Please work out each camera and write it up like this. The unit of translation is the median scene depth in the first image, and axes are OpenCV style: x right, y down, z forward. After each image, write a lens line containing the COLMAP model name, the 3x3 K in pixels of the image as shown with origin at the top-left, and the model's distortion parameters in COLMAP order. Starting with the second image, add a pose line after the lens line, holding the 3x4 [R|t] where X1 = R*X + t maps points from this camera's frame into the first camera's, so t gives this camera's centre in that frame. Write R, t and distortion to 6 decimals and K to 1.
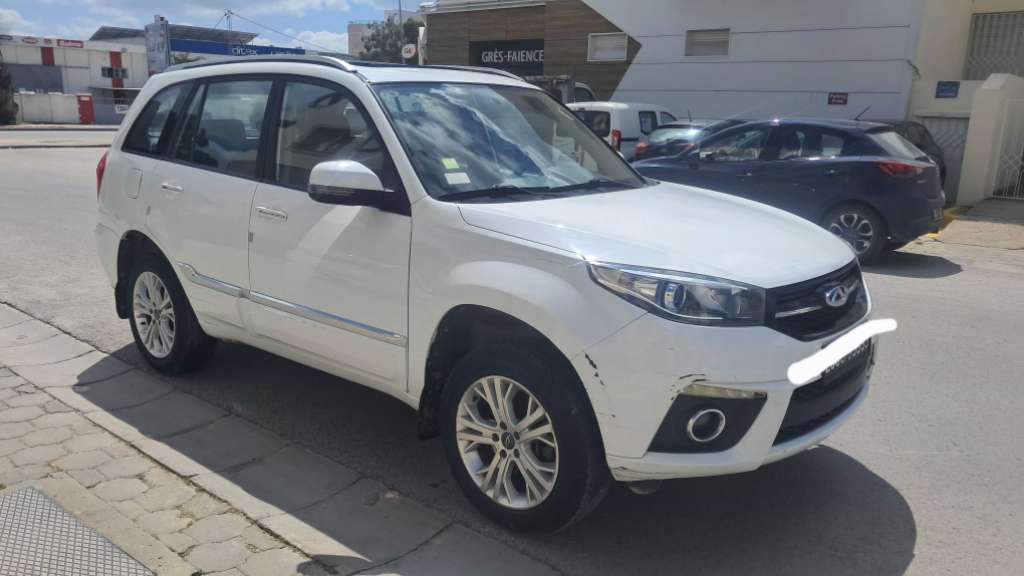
lens RADIAL K [[806.8, 0, 512.0], [0, 806.8, 288.0], [0, 0, 1]] dist [0.050115, -0.088351]
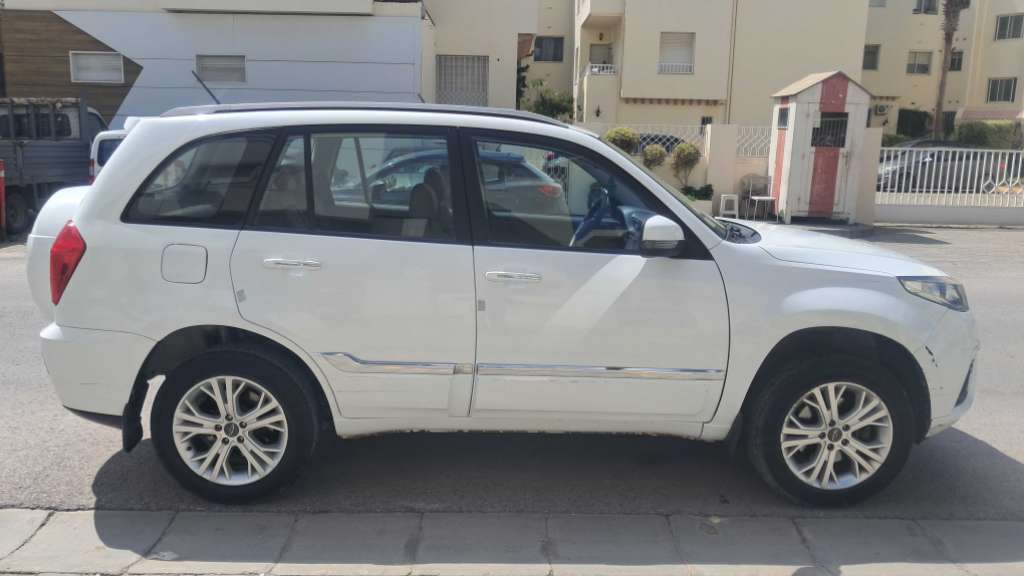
lens RADIAL K [[806.8, 0, 512.0], [0, 806.8, 288.0], [0, 0, 1]] dist [0.050115, -0.088351]
pose [[0.756117, -0.128212, 0.641754, -0.735952], [0.144898, 0.989081, 0.026882, -0.085322], [-0.638194, 0.072663, 0.766439, 0.239636]]
